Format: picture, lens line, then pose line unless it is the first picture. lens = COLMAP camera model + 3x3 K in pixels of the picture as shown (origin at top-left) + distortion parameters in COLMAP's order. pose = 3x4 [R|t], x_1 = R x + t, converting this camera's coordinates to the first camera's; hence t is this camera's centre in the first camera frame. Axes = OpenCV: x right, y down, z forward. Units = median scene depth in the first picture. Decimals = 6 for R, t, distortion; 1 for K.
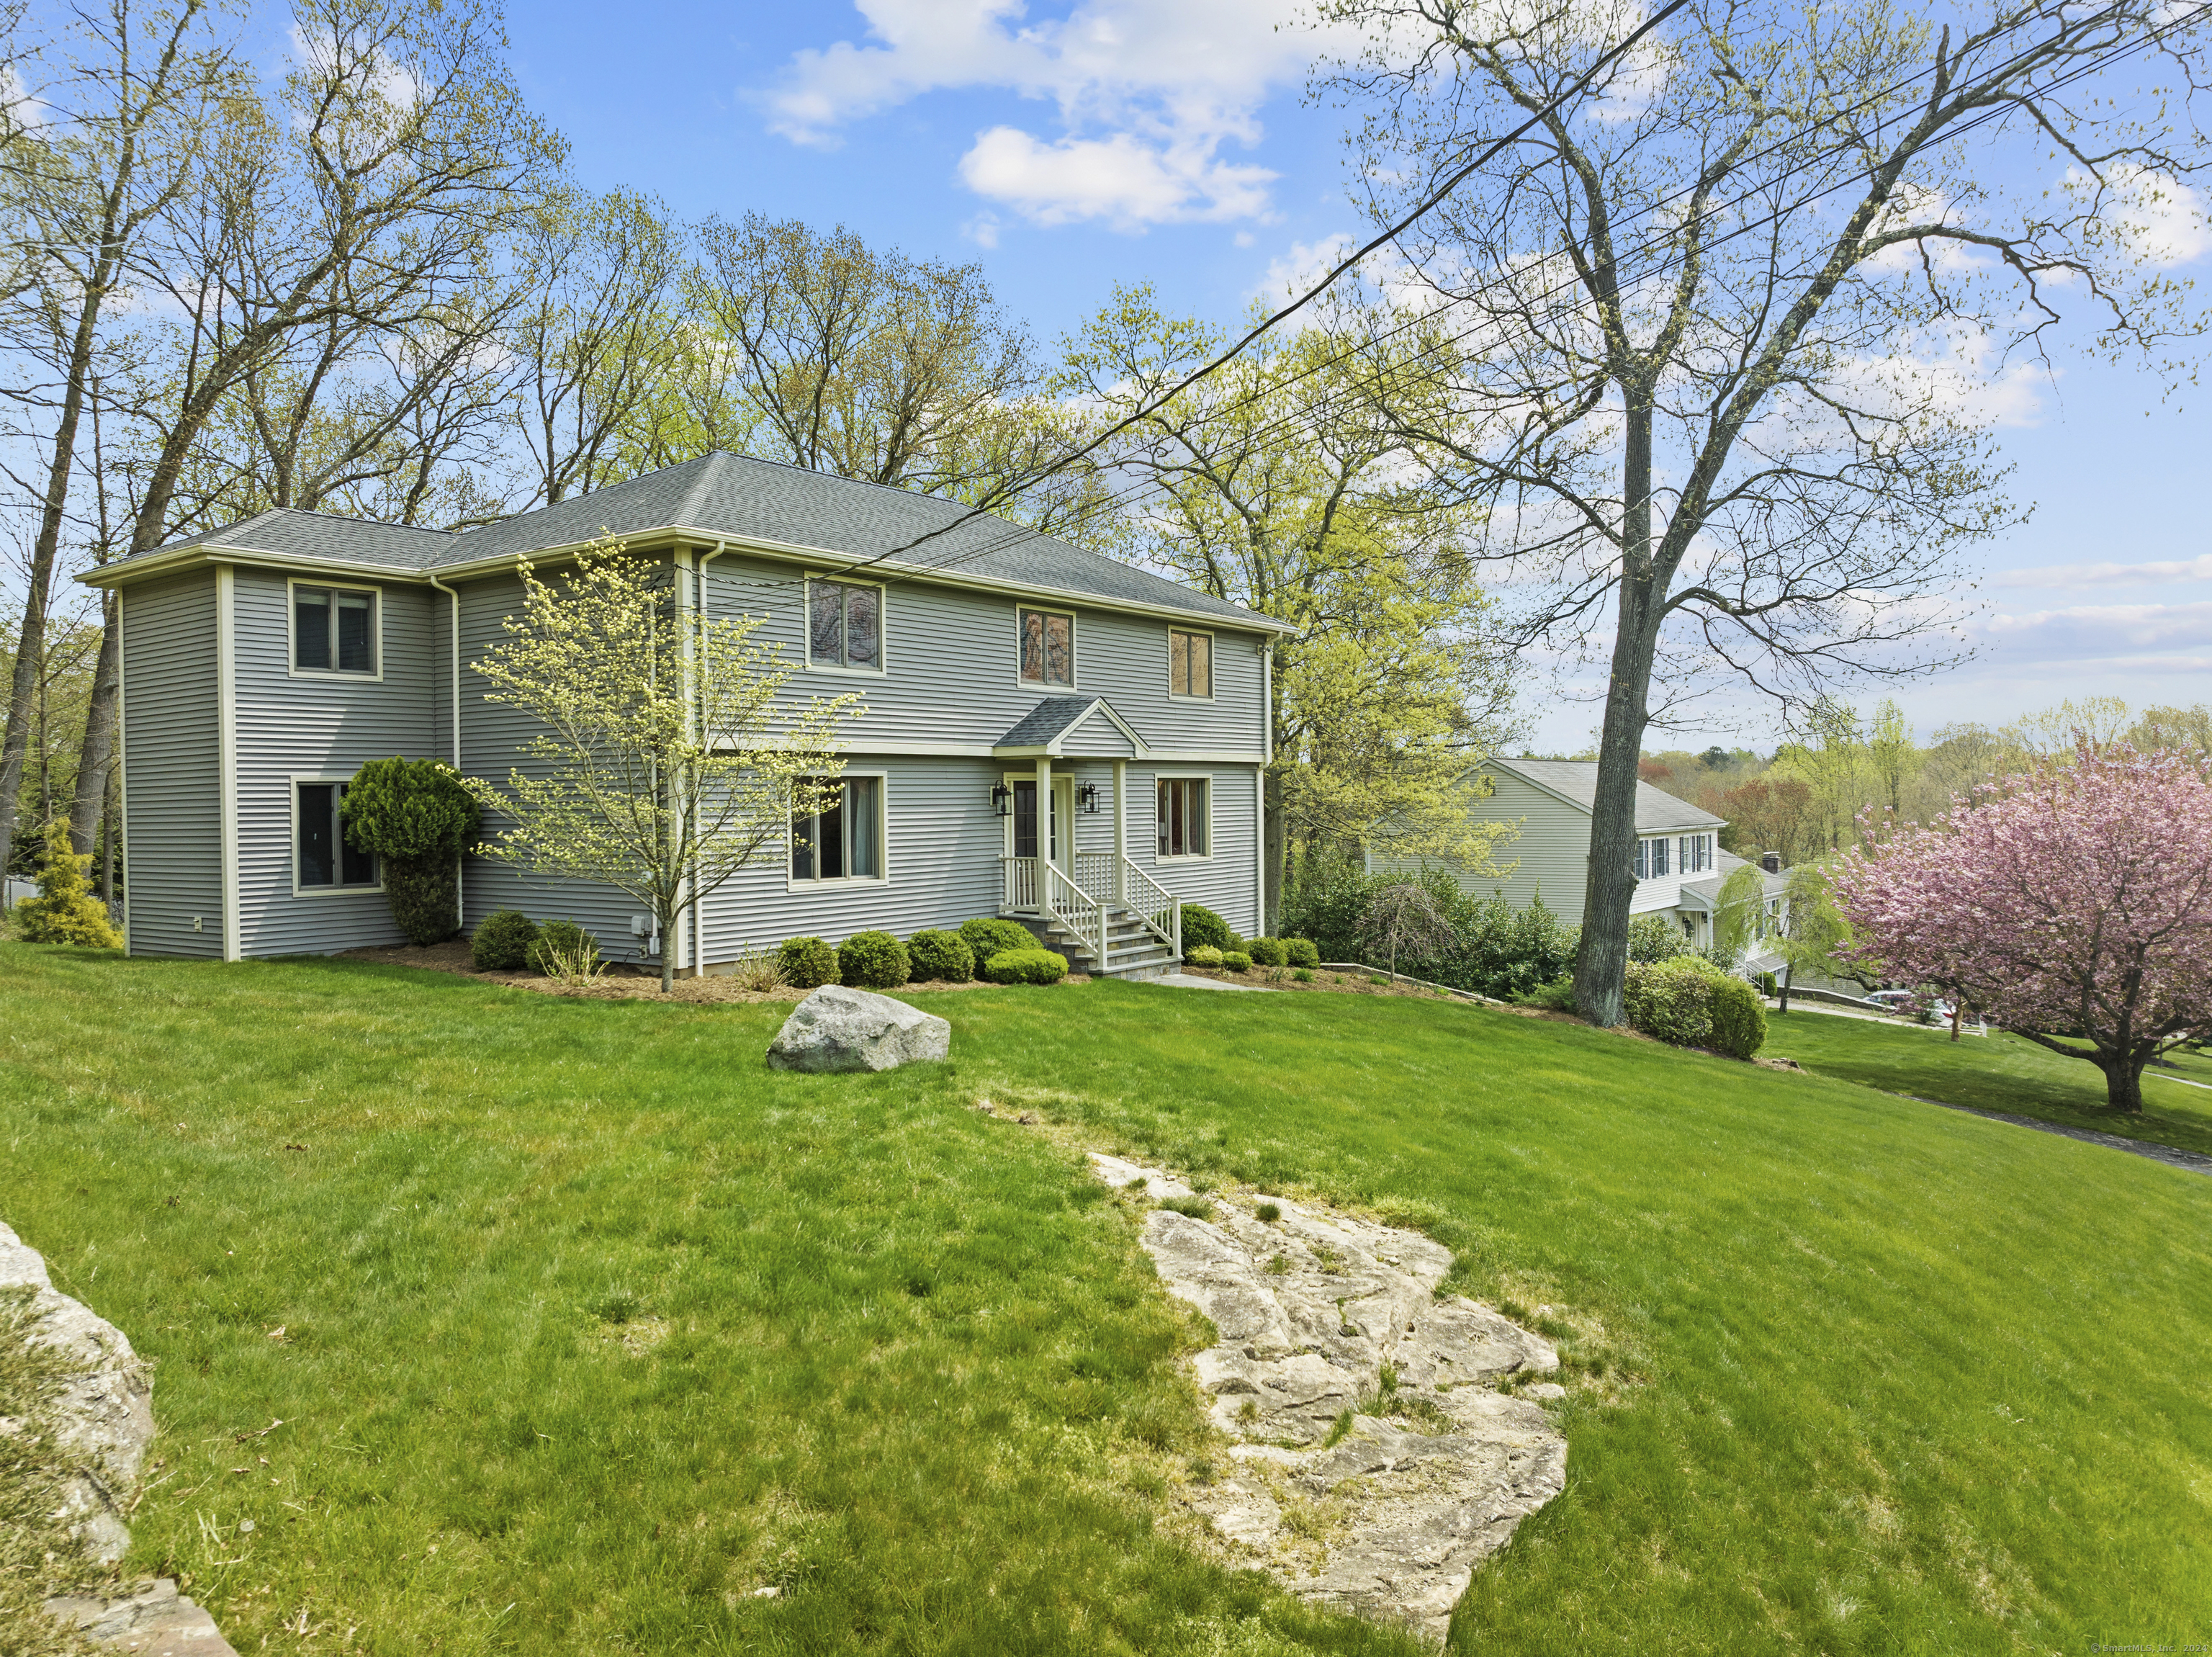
lens RADIAL K [[1542.2, 0, 1106.0], [0, 1542.2, 828.5], [0, 0, 1]] dist [0.009439, 0.000980]
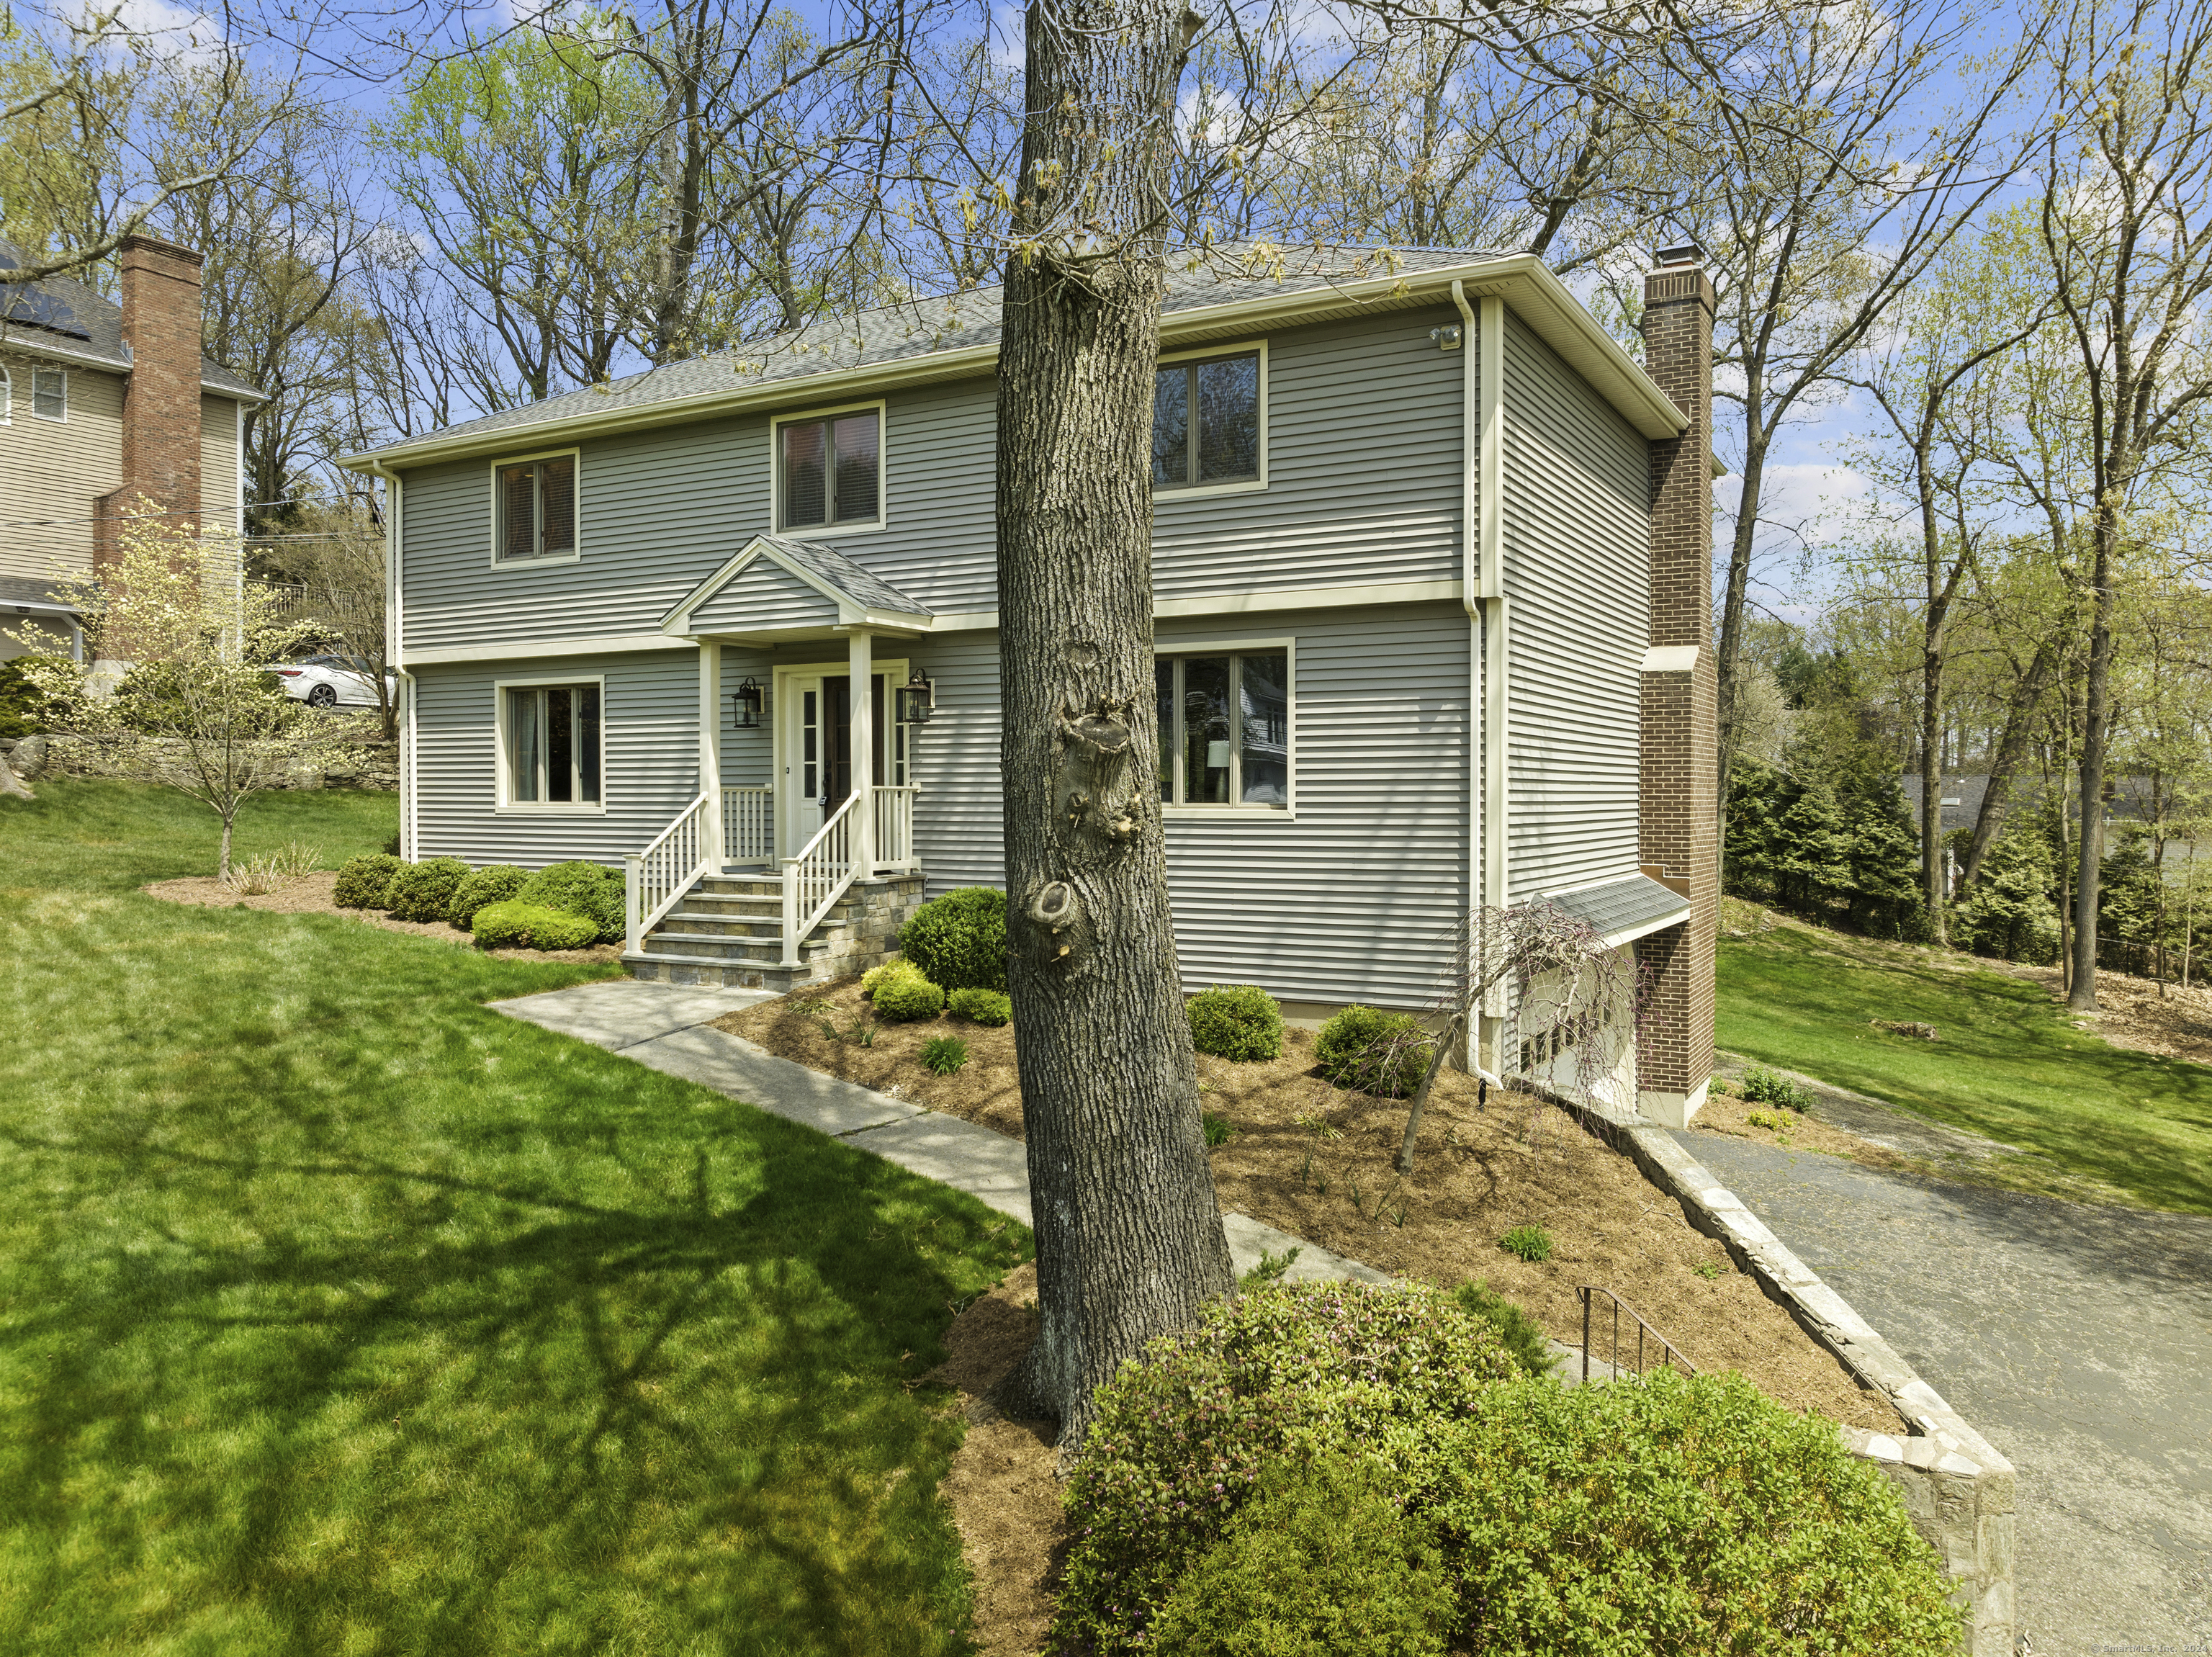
lens RADIAL K [[1634.8, 0, 1106.0], [0, 1634.8, 828.5], [0, 0, 1]] dist [-0.006478, -0.001144]
pose [[0.083548, 0.087041, -0.992695, 0.673431], [0.017549, 0.995895, 0.088799, -0.025468], [0.996349, -0.024840, 0.081678, 1.067456]]
